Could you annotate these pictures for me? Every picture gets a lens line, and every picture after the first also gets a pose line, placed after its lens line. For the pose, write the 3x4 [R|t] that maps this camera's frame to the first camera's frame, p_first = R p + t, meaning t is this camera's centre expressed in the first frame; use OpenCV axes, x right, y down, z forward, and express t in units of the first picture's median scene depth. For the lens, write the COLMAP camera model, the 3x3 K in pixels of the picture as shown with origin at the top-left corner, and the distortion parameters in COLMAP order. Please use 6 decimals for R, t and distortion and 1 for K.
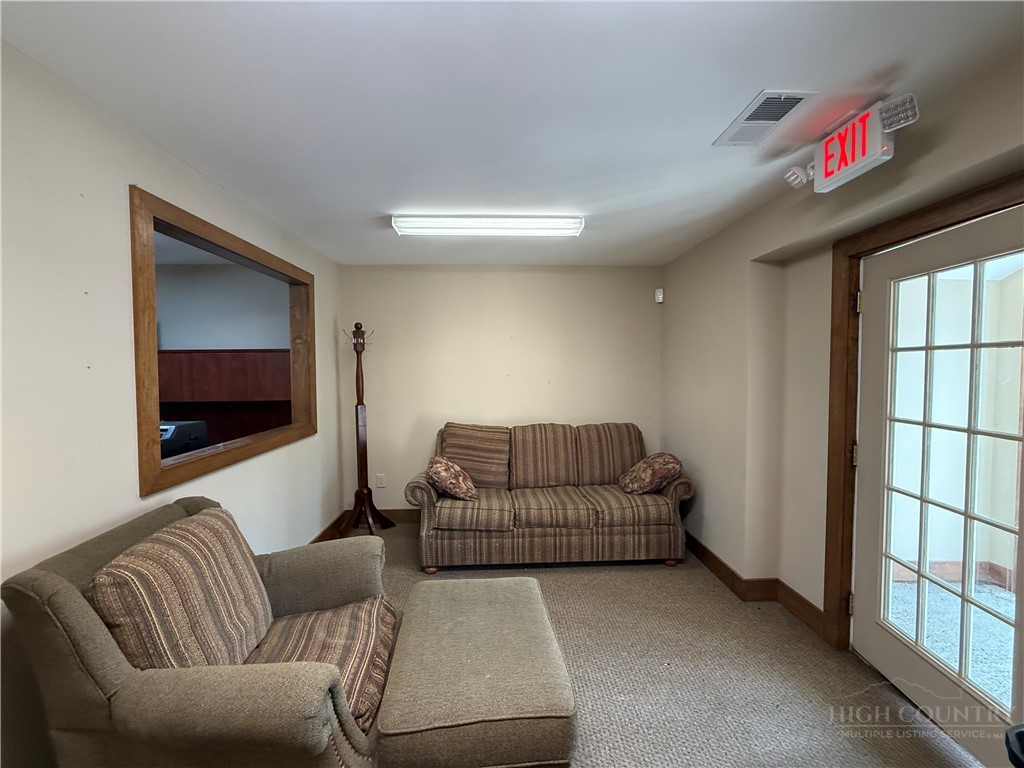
lens RADIAL K [[412.2, 0, 510.1], [0, 412.2, 384.9], [0, 0, 1]] dist [0.000298, 0.000348]
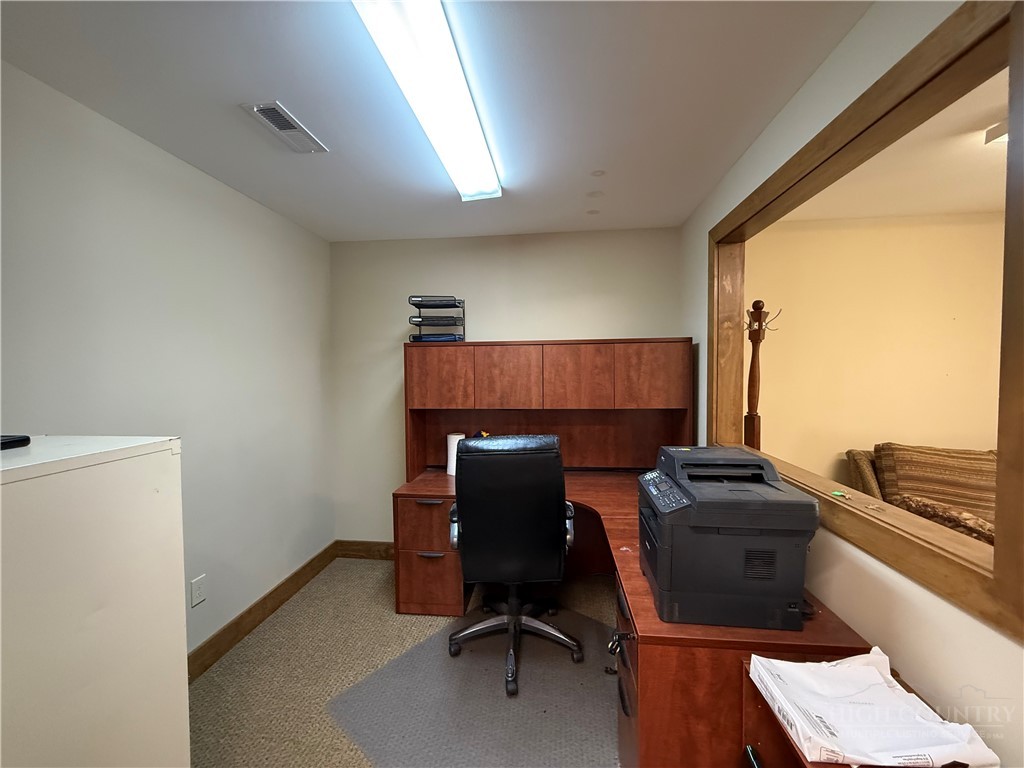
lens RADIAL K [[412.2, 0, 511.3], [0, 412.2, 385.8], [0, 0, 1]] dist [0.000298, 0.000348]
pose [[0.987474, 0.001969, -0.157770, -0.706912], [-0.001812, 0.999998, 0.001138, -0.003336], [0.157772, -0.000838, 0.987475, 0.240480]]
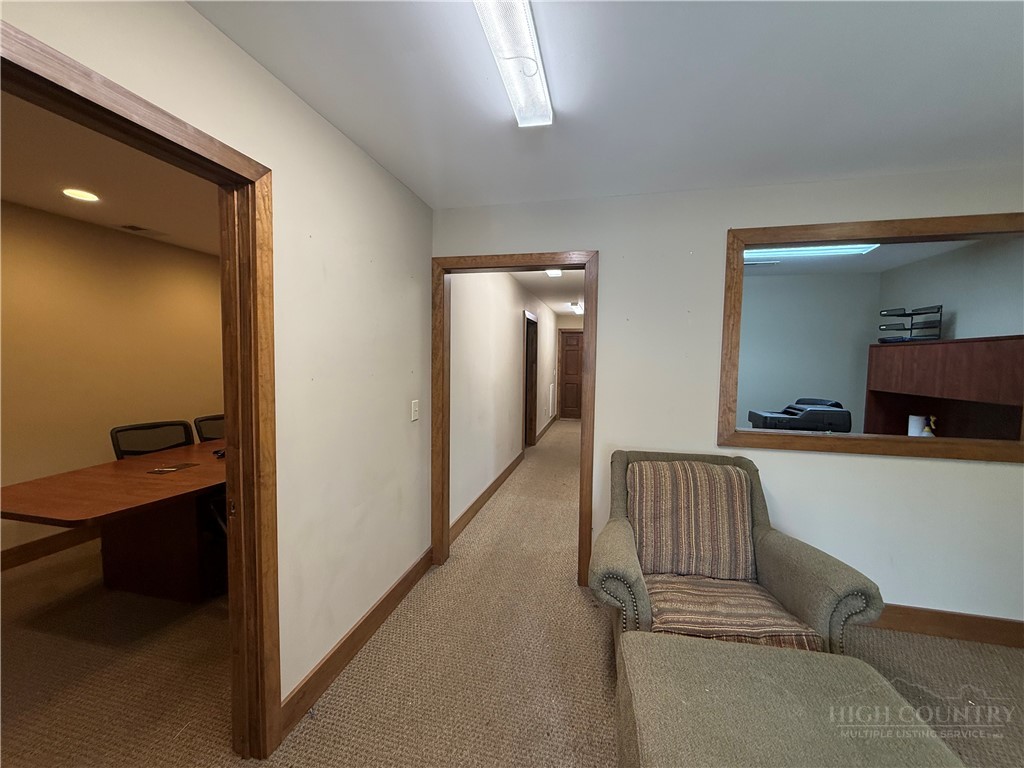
lens RADIAL K [[412.2, 0, 510.9], [0, 412.2, 385.7], [0, 0, 1]] dist [0.000298, 0.000348]
pose [[-0.268988, 0.062305, -0.961126, 0.343626], [-0.053977, 0.995362, 0.079630, -0.007405], [0.961630, 0.073298, -0.264378, 0.333677]]
